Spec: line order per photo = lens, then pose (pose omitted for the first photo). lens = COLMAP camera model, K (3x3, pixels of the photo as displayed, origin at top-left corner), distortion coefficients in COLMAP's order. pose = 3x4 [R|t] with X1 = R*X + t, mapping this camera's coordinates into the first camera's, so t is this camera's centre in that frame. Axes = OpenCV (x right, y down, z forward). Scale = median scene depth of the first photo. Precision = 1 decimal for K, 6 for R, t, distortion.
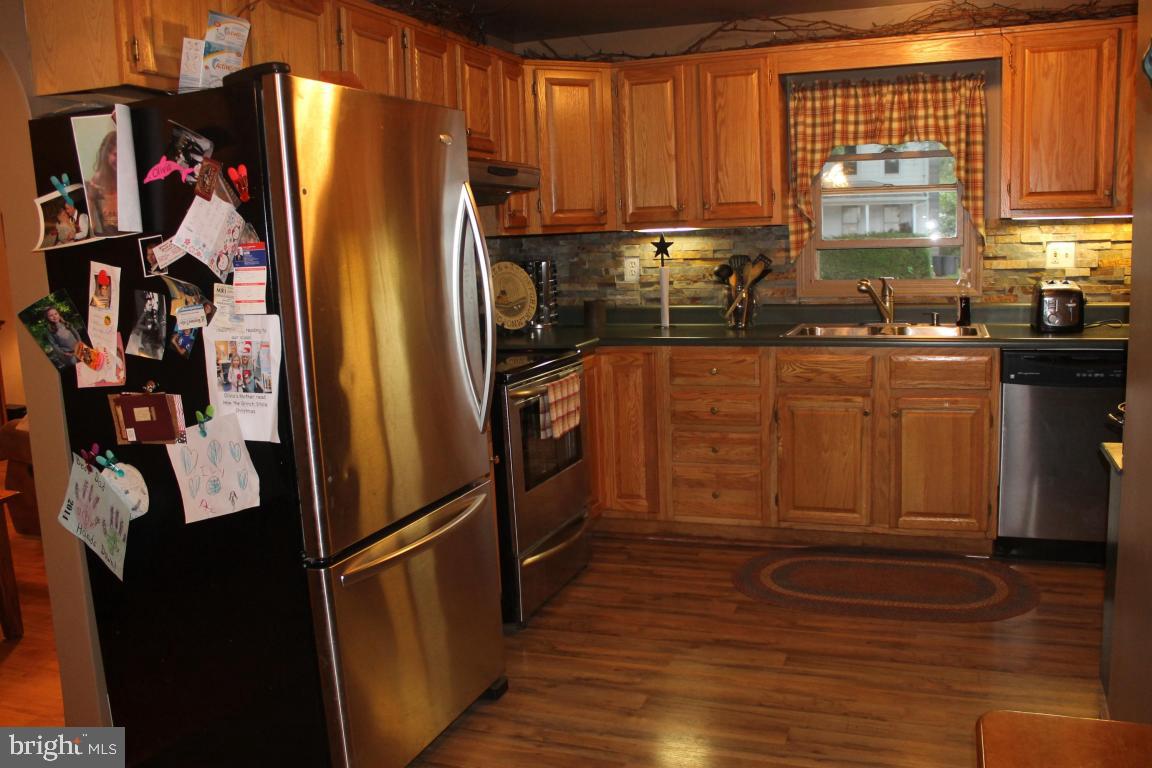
lens RADIAL K [[964.5, 0, 576.0], [0, 964.5, 384.0], [0, 0, 1]] dist [-0.173872, 0.150422]
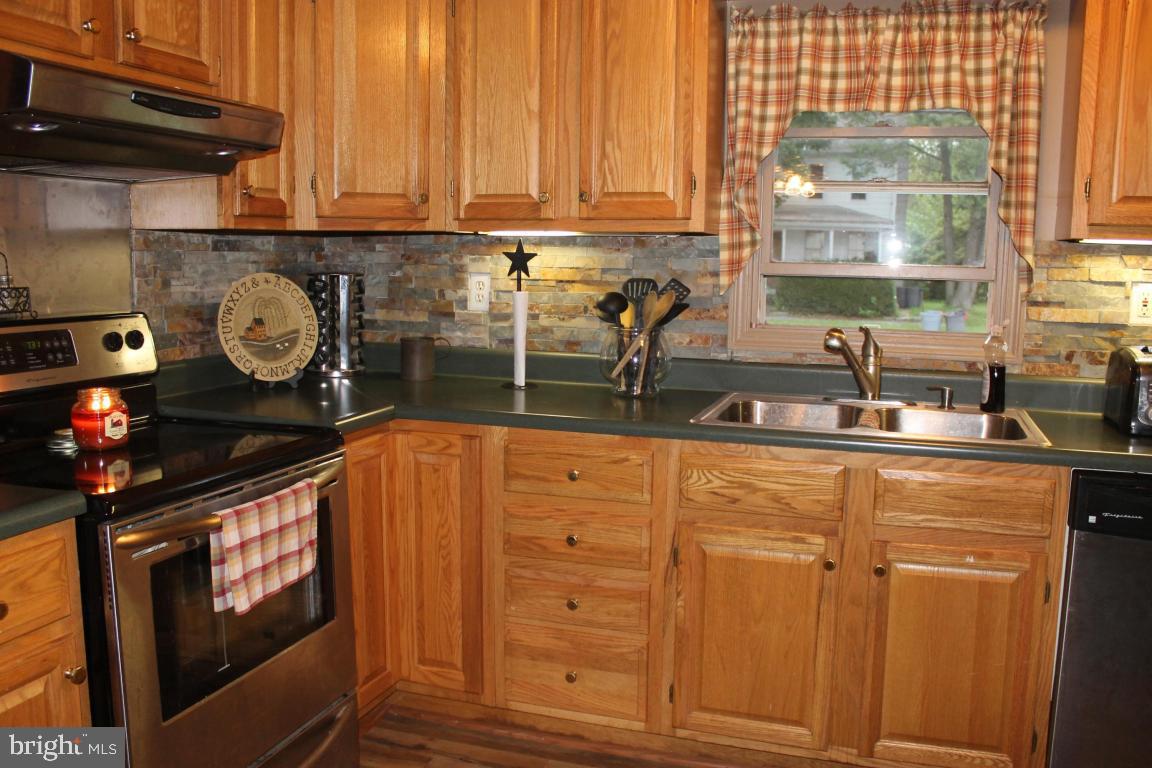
lens RADIAL K [[964.5, 0, 576.0], [0, 964.5, 384.0], [0, 0, 1]] dist [-0.173872, 0.150422]
pose [[0.997969, 0.046484, 0.043559, 0.112718], [-0.045869, 0.998835, -0.015012, -0.058125], [-0.044206, 0.012984, 0.998938, 0.398479]]
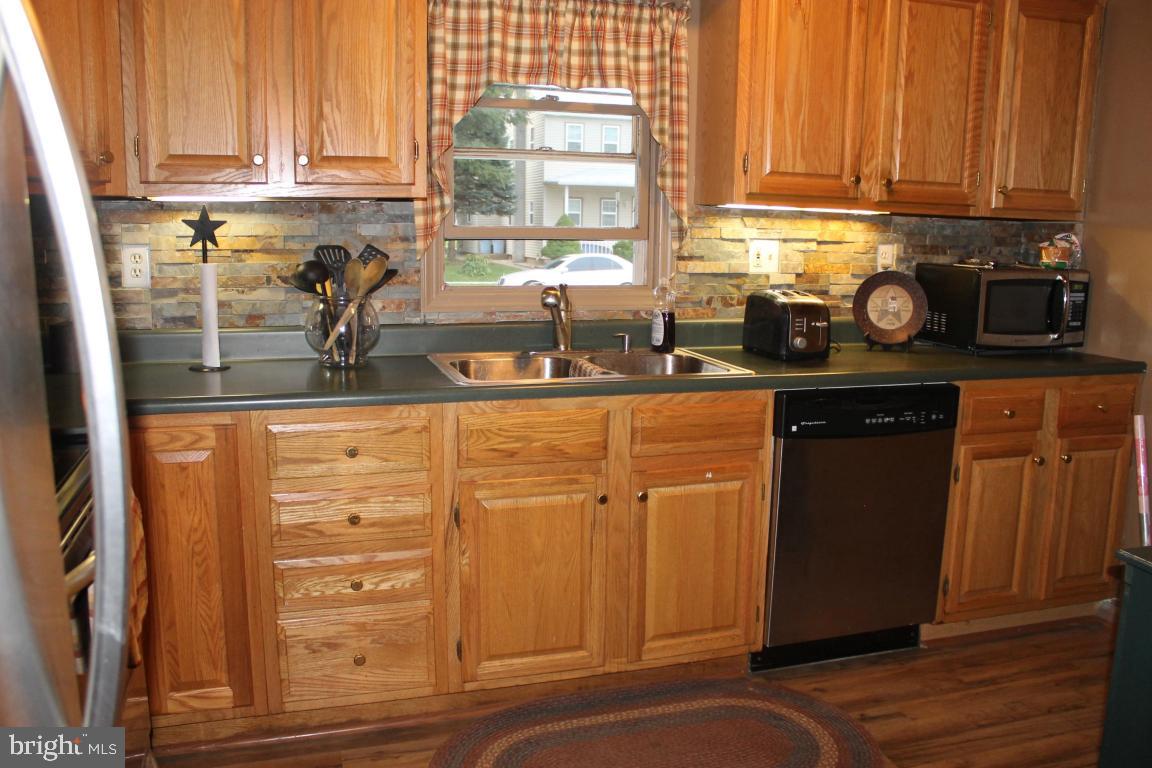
lens RADIAL K [[964.5, 0, 576.0], [0, 964.5, 384.0], [0, 0, 1]] dist [-0.173872, 0.150422]
pose [[0.784780, -0.051871, 0.617600, -0.095474], [0.046135, 0.998616, 0.025249, -0.058981], [-0.618055, 0.008678, 0.786087, 0.462112]]
